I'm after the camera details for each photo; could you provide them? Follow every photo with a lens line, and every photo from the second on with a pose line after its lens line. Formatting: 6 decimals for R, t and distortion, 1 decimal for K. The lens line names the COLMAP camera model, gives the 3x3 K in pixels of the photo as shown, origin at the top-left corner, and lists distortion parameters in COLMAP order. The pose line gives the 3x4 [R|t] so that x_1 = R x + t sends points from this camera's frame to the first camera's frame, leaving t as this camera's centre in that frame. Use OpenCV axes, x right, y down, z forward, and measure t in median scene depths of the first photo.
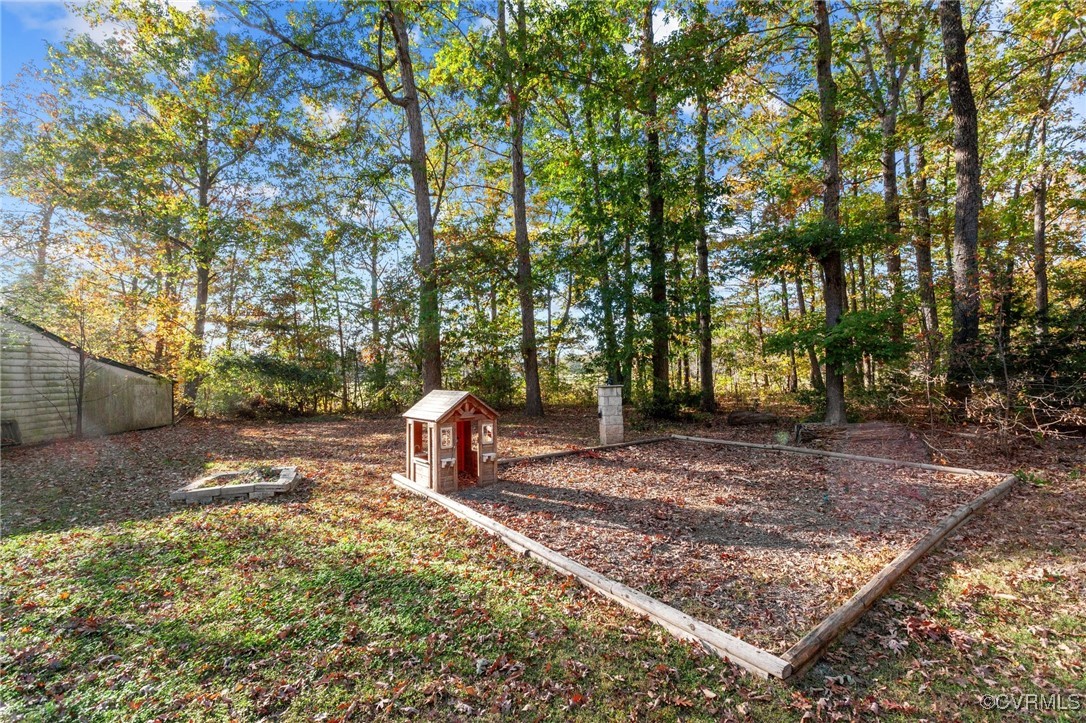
lens RADIAL K [[516.2, 0, 542.2], [0, 516.2, 349.6], [0, 0, 1]] dist [0.015549, -0.000334]
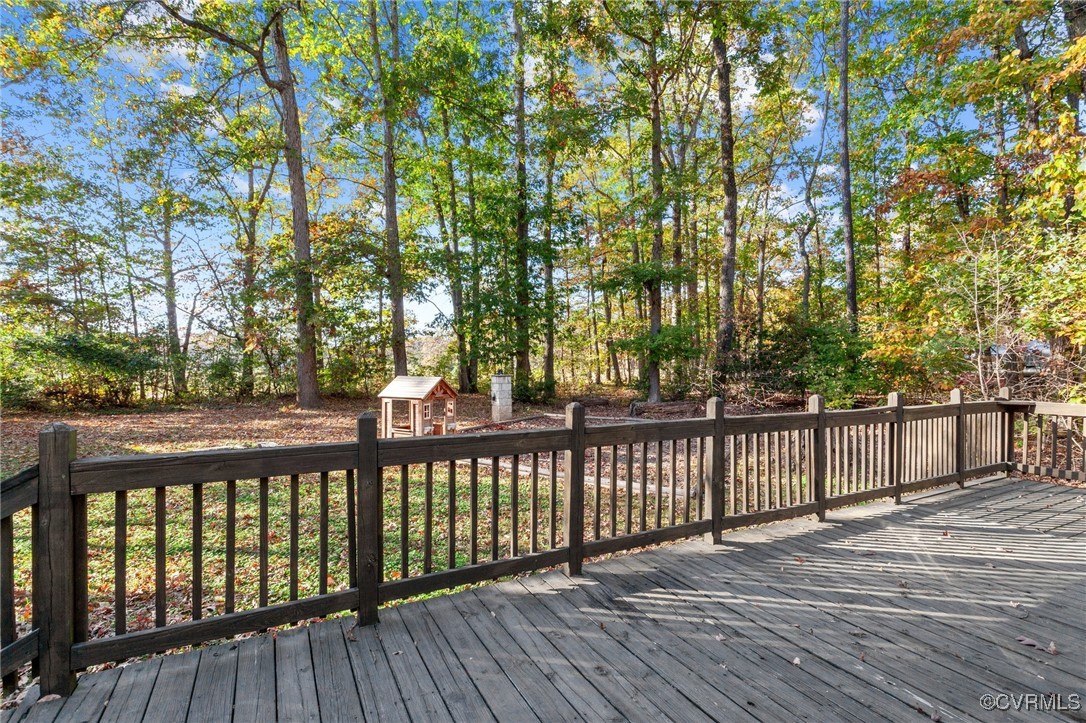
lens RADIAL K [[525.9, 0, 545.0], [0, 525.9, 360.9], [0, 0, 1]] dist [0.019863, -0.000039]
pose [[0.925112, 0.022721, 0.379013, -0.196840], [-0.036998, 0.998852, 0.030427, -0.005626], [-0.377886, -0.042171, 0.924891, -0.171431]]
